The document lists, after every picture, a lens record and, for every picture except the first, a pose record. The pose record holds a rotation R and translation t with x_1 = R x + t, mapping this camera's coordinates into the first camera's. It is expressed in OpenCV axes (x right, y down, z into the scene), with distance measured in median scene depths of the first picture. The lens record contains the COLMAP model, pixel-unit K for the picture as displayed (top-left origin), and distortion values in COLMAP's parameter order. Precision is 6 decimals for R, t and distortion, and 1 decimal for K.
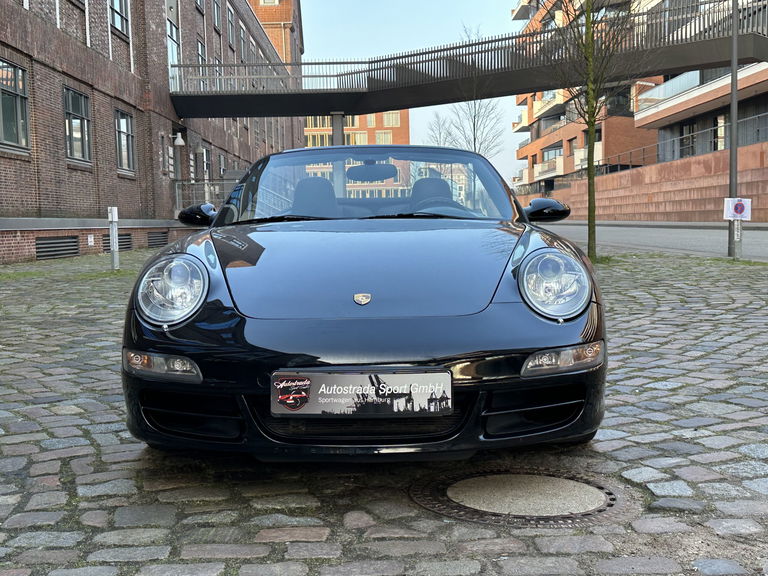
lens RADIAL K [[938.4, 0, 384.3], [0, 938.4, 286.9], [0, 0, 1]] dist [0.043860, 0.000000]
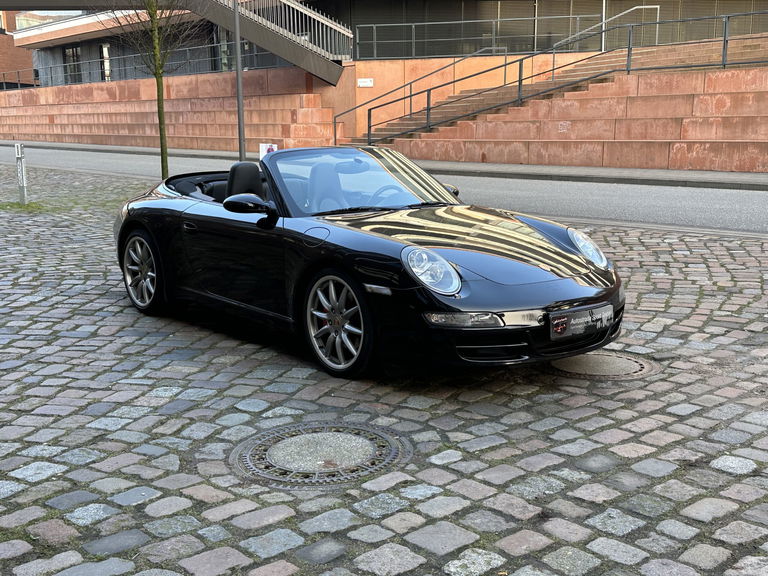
lens RADIAL K [[881.7, 0, 384.1], [0, 881.7, 289.3], [0, 0, 1]] dist [0.028057, 0.000000]
pose [[0.762175, -0.096317, 0.640166, -0.099809], [0.028740, 0.992929, 0.115175, -0.011129], [-0.646733, -0.069385, 0.759554, -0.003622]]
